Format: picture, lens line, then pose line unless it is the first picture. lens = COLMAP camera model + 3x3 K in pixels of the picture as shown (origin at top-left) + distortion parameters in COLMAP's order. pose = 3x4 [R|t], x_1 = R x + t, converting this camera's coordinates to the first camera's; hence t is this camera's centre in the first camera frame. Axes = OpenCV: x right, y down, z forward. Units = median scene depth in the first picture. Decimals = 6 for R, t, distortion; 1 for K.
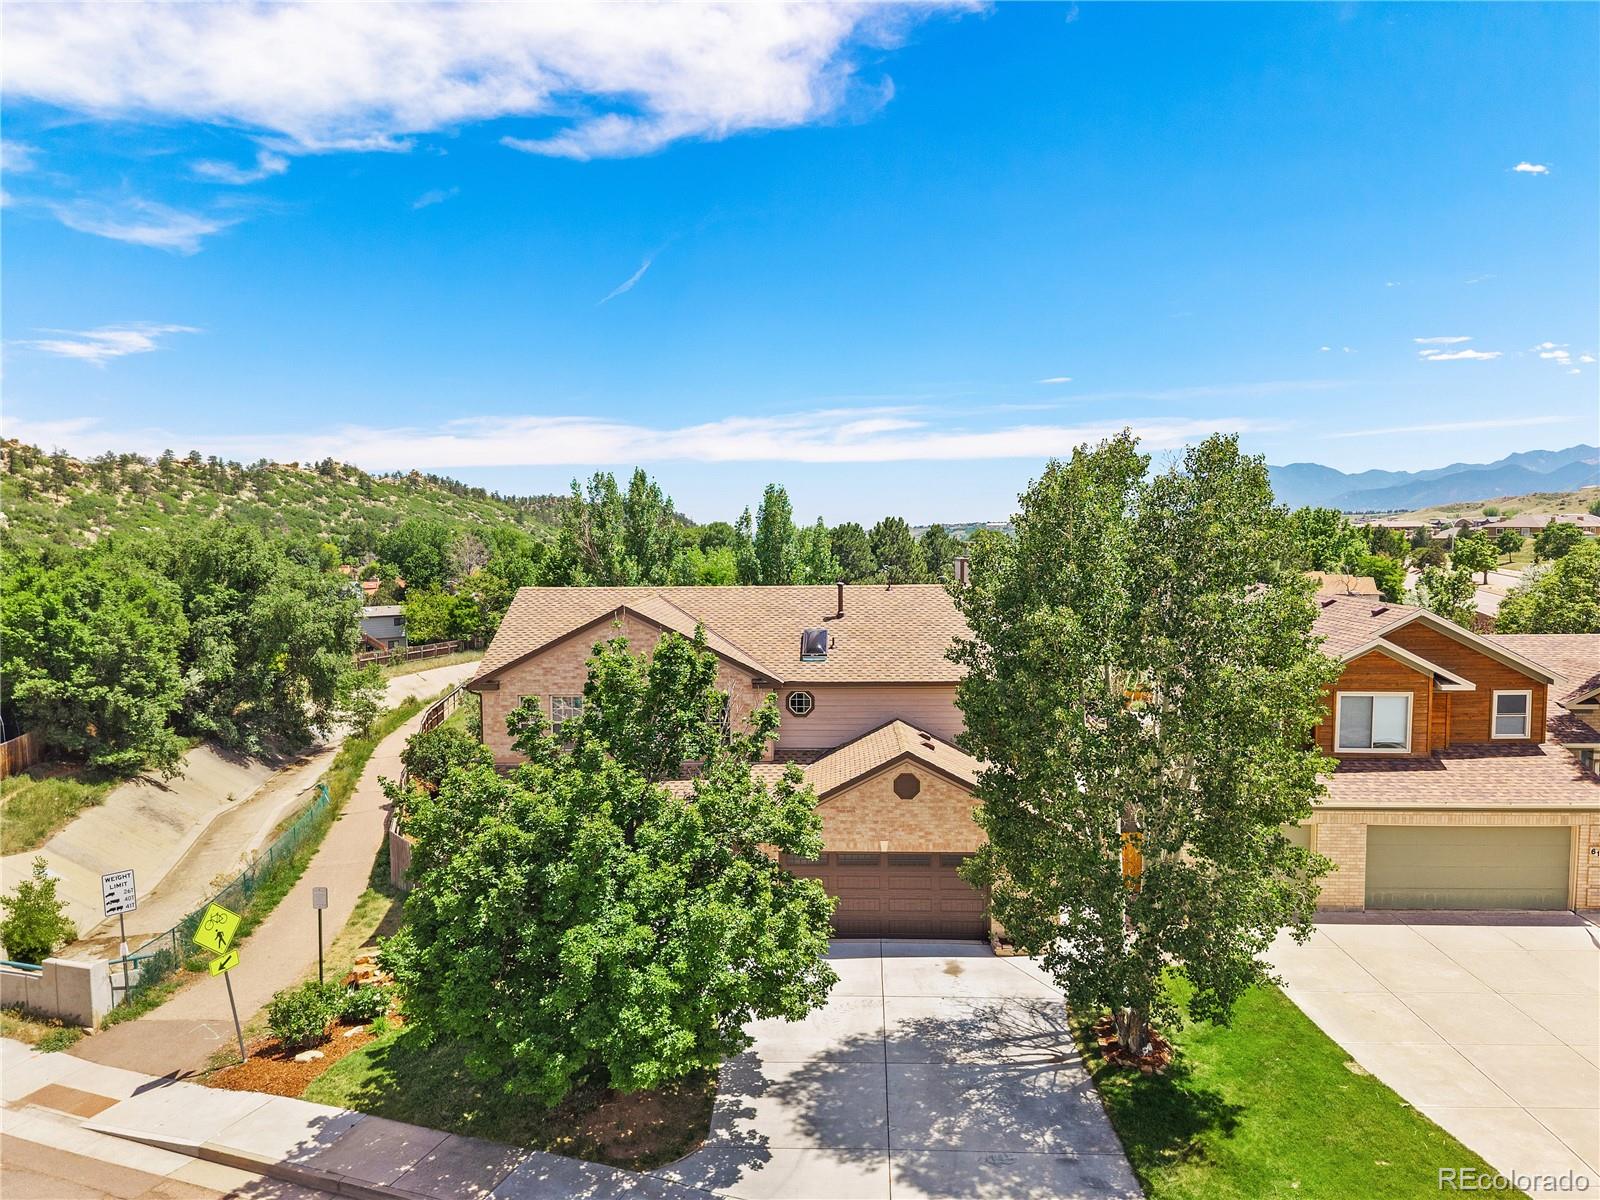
lens RADIAL K [[1147.5, 0, 797.6], [0, 1147.5, 596.7], [0, 0, 1]] dist [-0.002698, -0.002463]
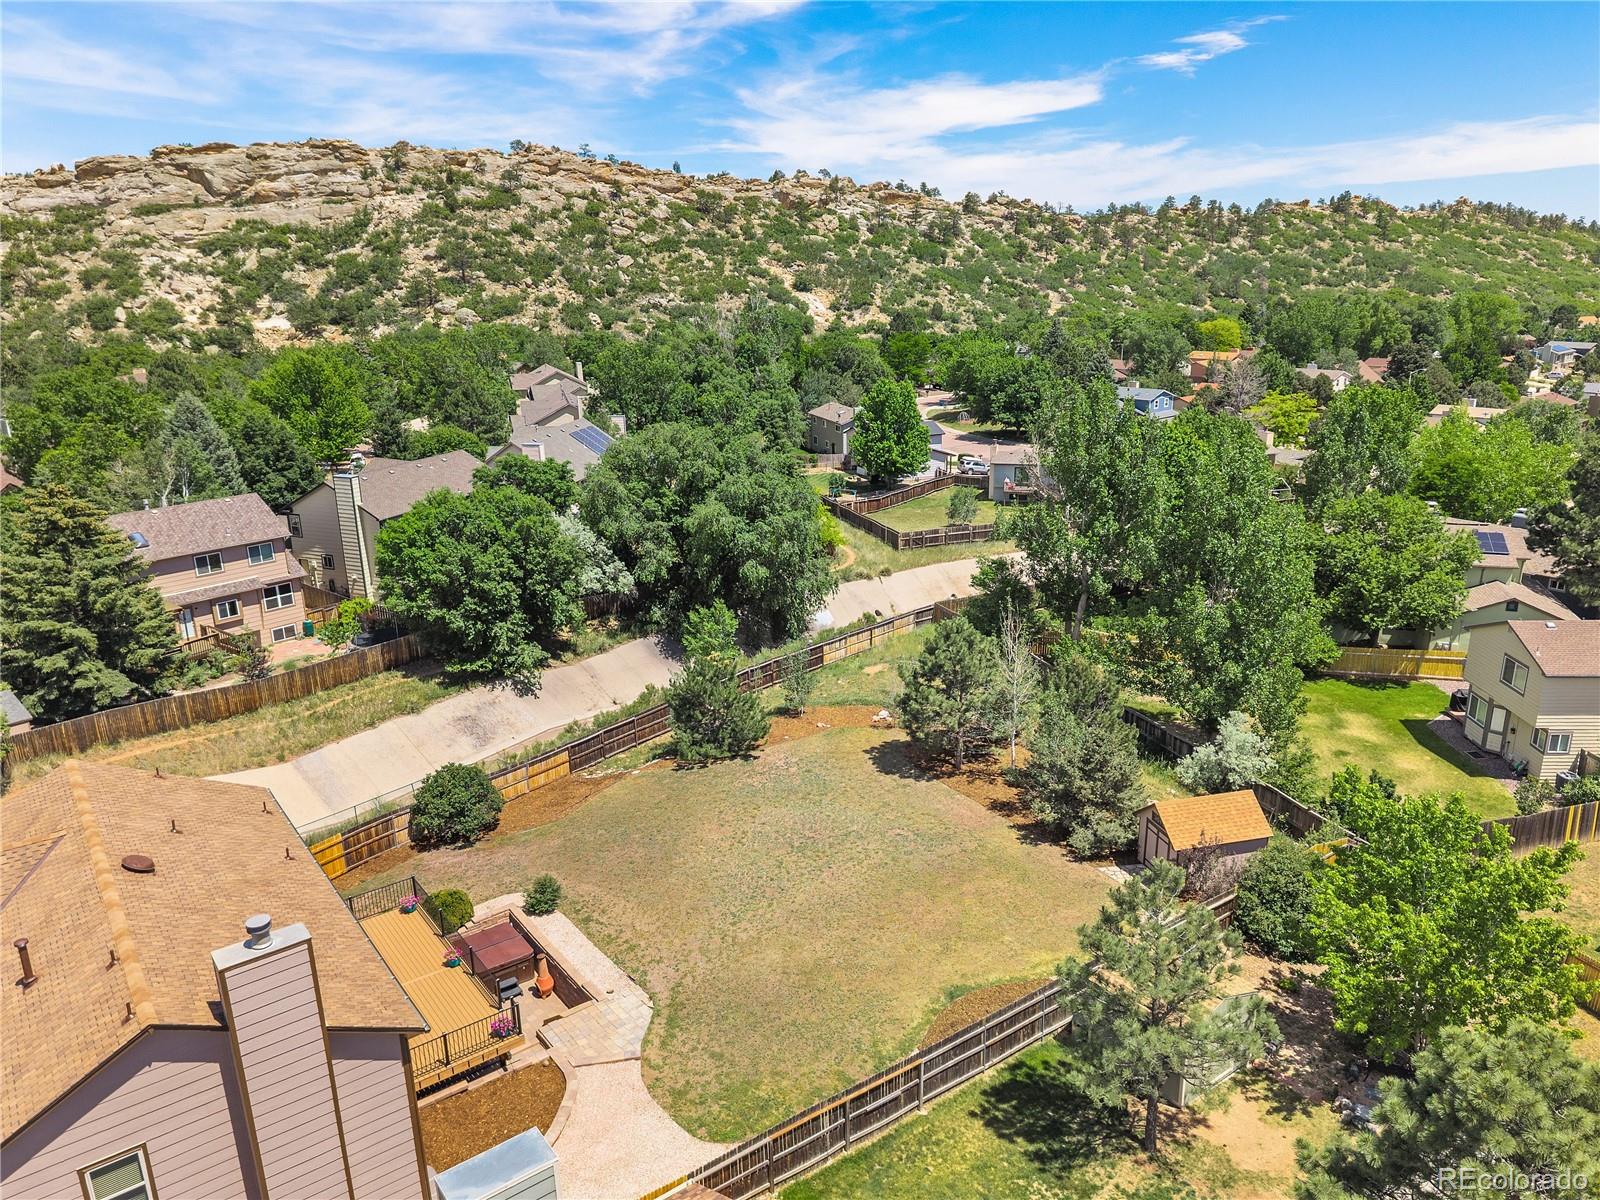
lens RADIAL K [[1147.5, 0, 799.8], [0, 1147.5, 600.5], [0, 0, 1]] dist [-0.002698, -0.002463]
pose [[0.606741, 0.224801, -0.762450, 0.089050], [-0.025136, 0.964124, 0.264261, -0.044477], [0.794502, -0.141173, 0.590624, 0.109187]]
